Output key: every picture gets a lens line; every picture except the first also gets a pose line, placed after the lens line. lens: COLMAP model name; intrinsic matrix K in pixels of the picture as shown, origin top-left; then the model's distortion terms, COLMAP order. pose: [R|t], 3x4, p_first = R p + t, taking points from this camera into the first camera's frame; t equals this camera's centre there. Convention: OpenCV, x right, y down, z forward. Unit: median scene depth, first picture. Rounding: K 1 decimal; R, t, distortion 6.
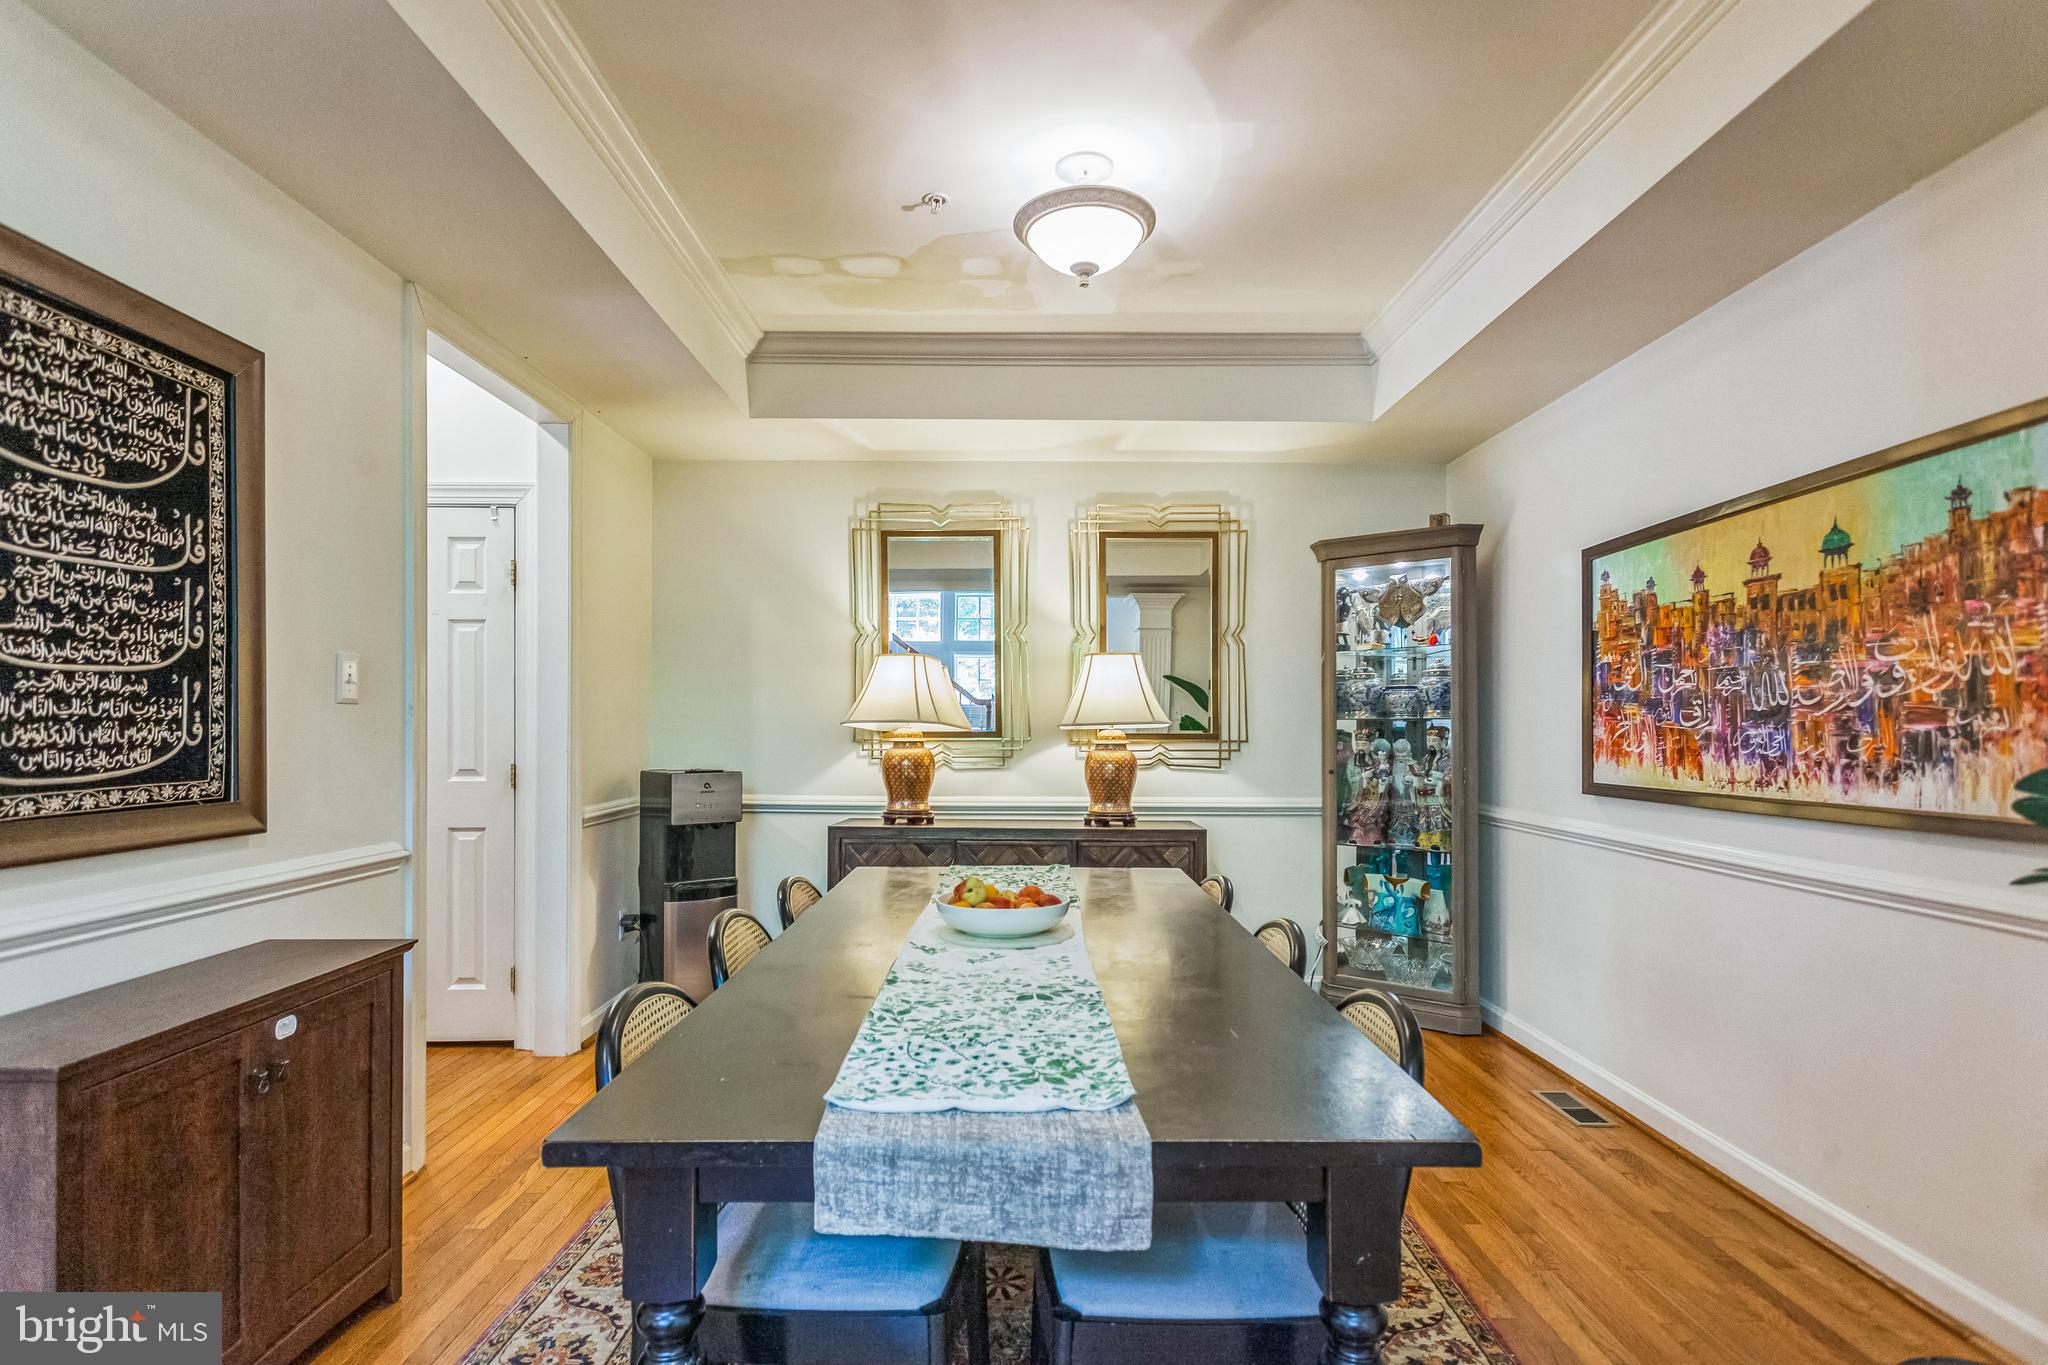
lens RADIAL K [[976.4, 0, 1015.5], [0, 976.4, 721.4], [0, 0, 1]] dist [0.001835, 0.000652]
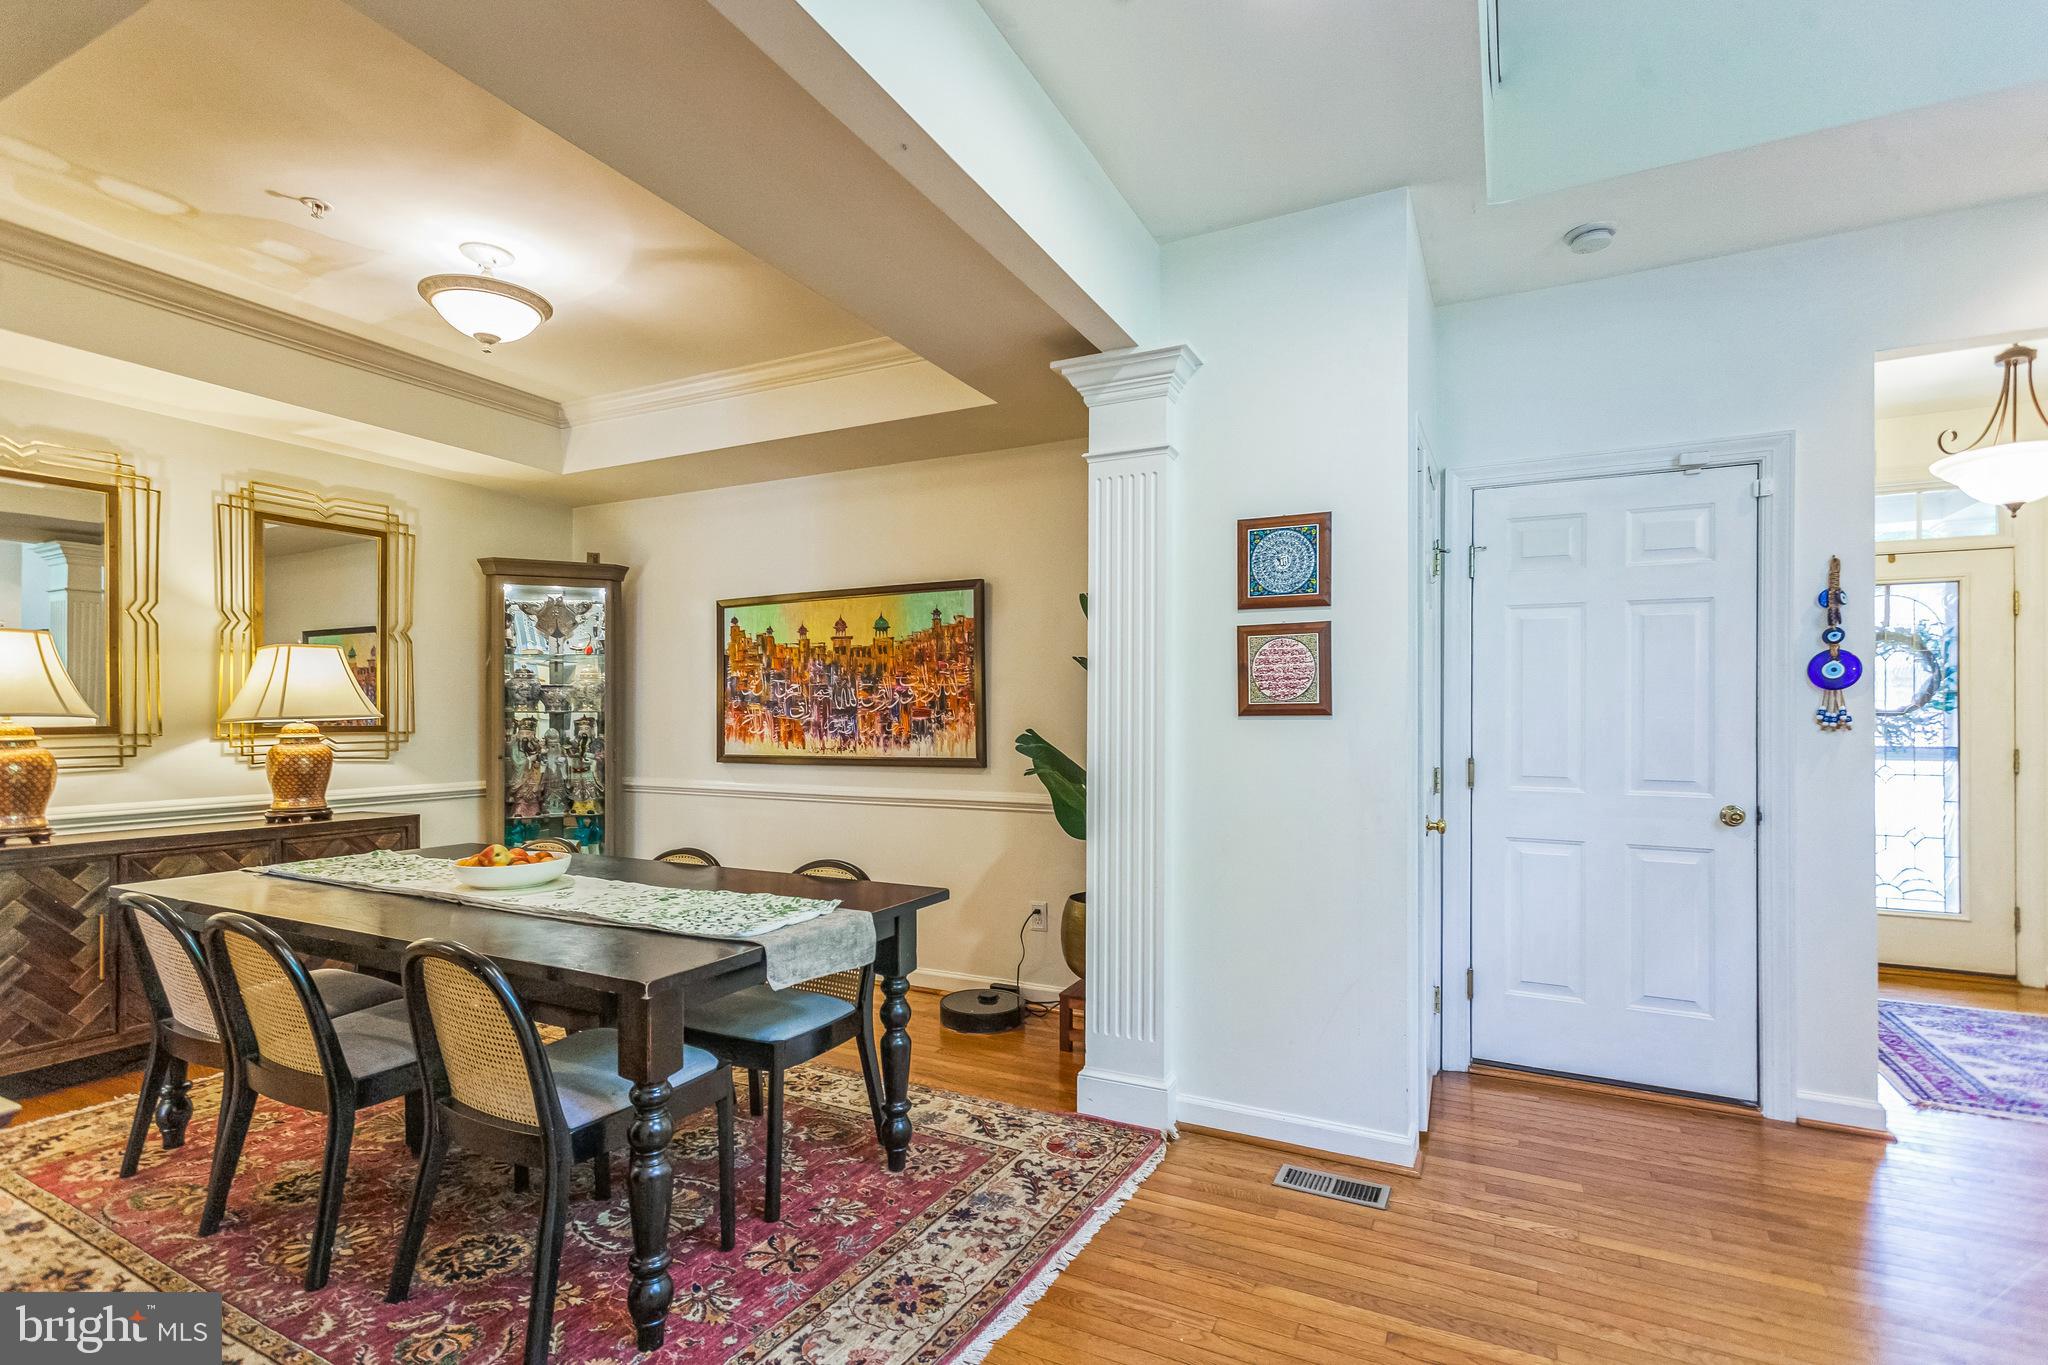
lens RADIAL K [[972.4, 0, 1005.5], [0, 972.4, 711.8], [0, 0, 1]] dist [0.002502, 0.000684]
pose [[0.460862, -0.000655, 0.887472, -0.675096], [-0.002801, 0.999994, 0.002192, -0.010516], [-0.887468, -0.003496, 0.460857, -0.109258]]
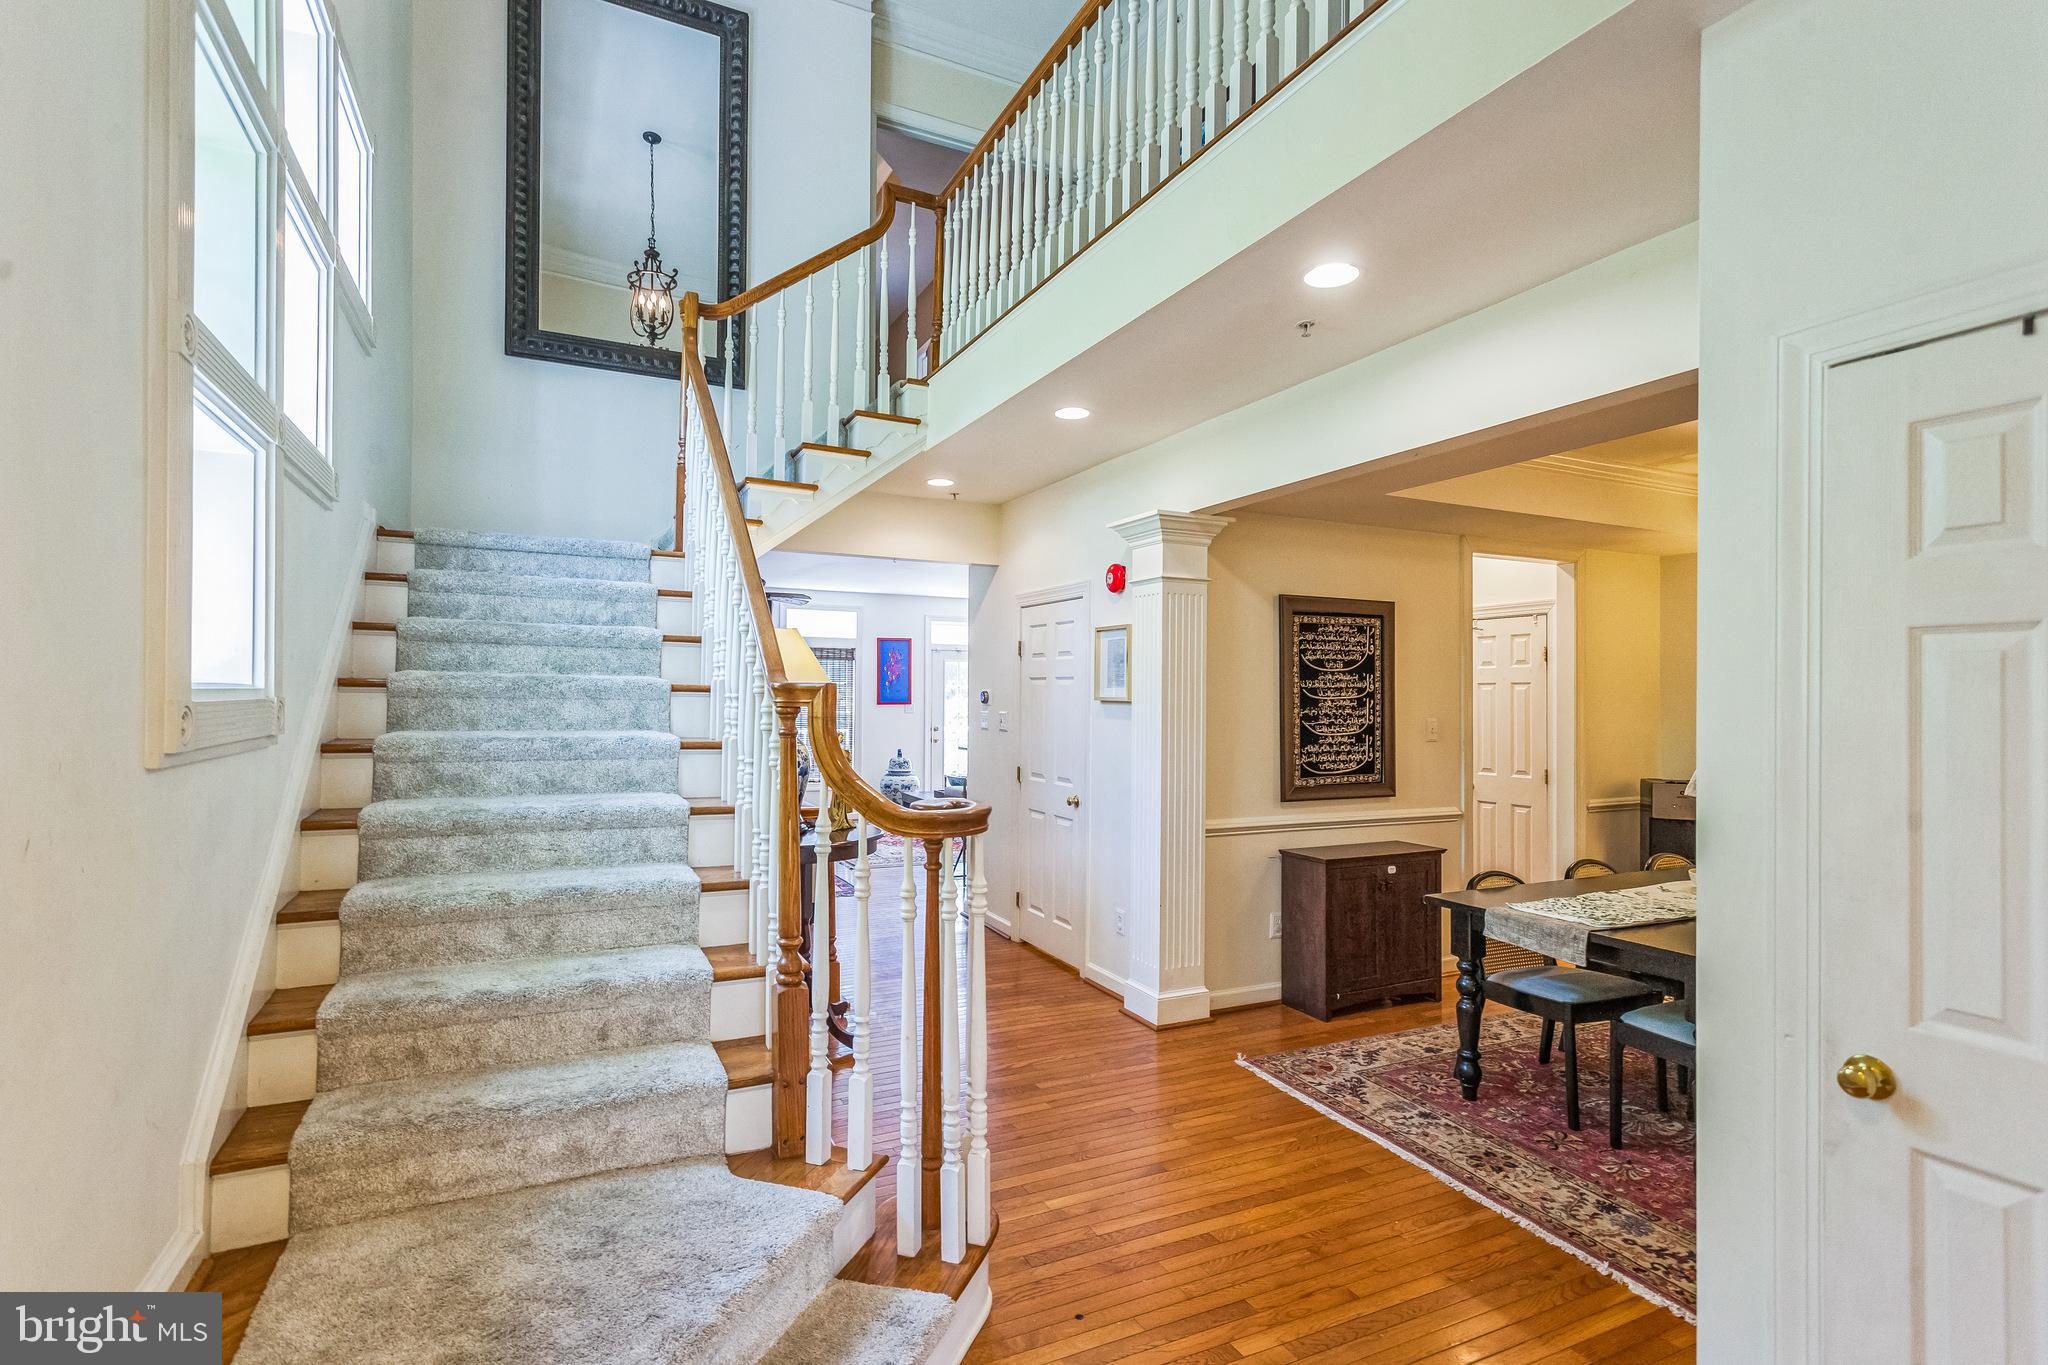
lens RADIAL K [[975.8, 0, 1014.6], [0, 975.8, 693.9], [0, 0, 1]] dist [0.008950, 0.000401]
pose [[0.433970, -0.003405, -0.900921, 0.798336], [-0.003078, 0.999981, -0.005262, -0.099482], [0.900922, 0.005057, 0.433952, -0.719130]]
